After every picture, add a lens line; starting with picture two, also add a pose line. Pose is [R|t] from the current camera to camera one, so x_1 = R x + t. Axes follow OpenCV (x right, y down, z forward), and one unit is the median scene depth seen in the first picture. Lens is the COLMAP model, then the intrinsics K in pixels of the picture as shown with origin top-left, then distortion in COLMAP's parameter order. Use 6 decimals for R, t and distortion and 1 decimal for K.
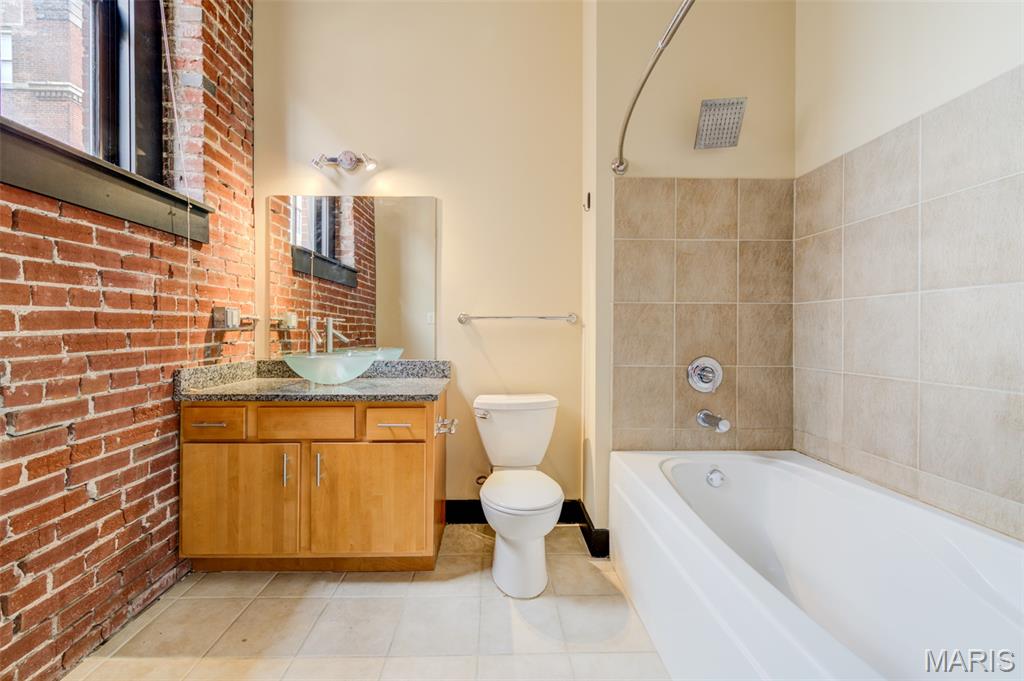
lens RADIAL K [[401.9, 0, 508.6], [0, 401.9, 335.9], [0, 0, 1]] dist [0.016507, -0.007612]
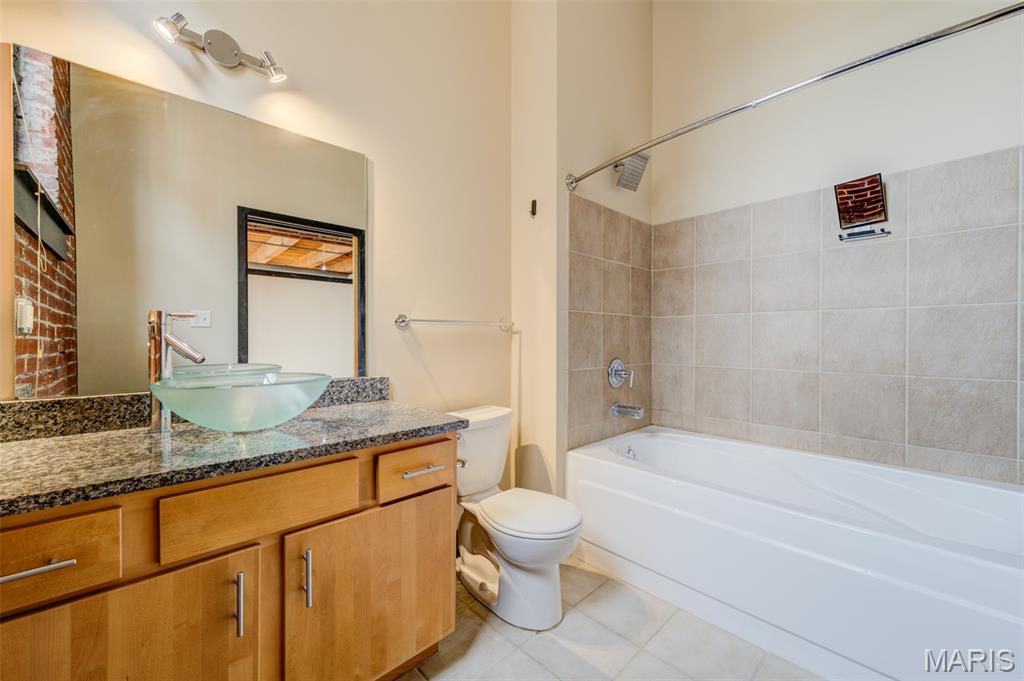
lens RADIAL K [[395.7, 0, 513.2], [0, 395.7, 342.9], [0, 0, 1]] dist [0.010426, -0.000219]
pose [[0.745439, -0.010834, 0.666486, -0.544356], [0.009627, 0.999939, 0.005487, -0.005293], [-0.666505, 0.002326, 0.745497, 0.323635]]
